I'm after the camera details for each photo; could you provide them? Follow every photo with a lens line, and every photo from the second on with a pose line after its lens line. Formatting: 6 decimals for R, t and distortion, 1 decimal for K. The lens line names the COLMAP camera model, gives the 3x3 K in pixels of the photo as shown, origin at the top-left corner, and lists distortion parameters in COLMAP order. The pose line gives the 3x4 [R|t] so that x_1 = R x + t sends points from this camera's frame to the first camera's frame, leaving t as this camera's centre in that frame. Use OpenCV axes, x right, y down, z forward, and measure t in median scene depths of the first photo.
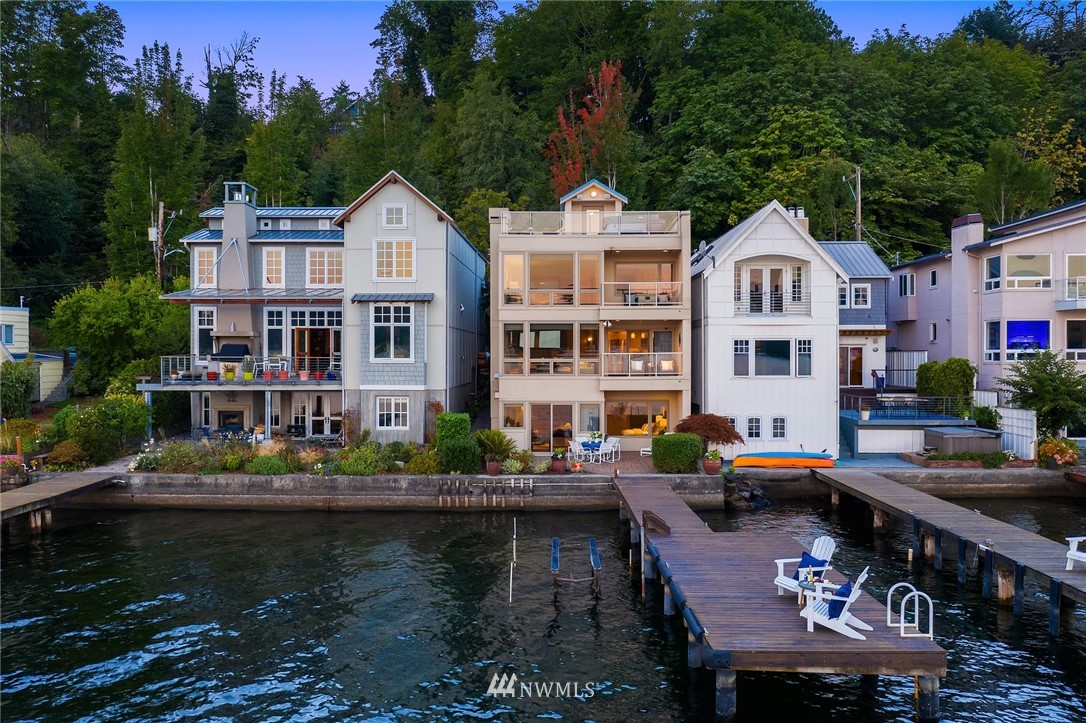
lens RADIAL K [[861.4, 0, 543.0], [0, 861.4, 361.5], [0, 0, 1]] dist [0.003222, 0.003261]
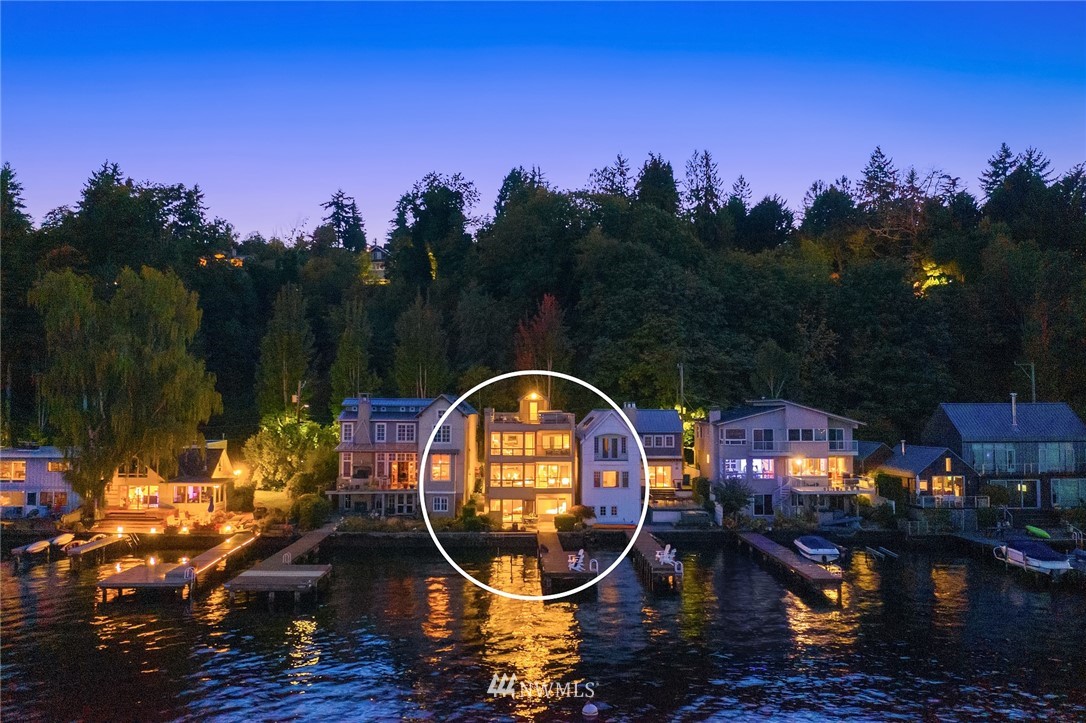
lens RADIAL K [[839.3, 0, 544.6], [0, 839.3, 360.0], [0, 0, 1]] dist [-0.002151, 0.002832]
pose [[0.999255, 0.006464, 0.038059, 0.007754], [-0.003749, 0.997472, -0.070965, -0.155848], [-0.038421, 0.070770, 0.996752, -1.170097]]
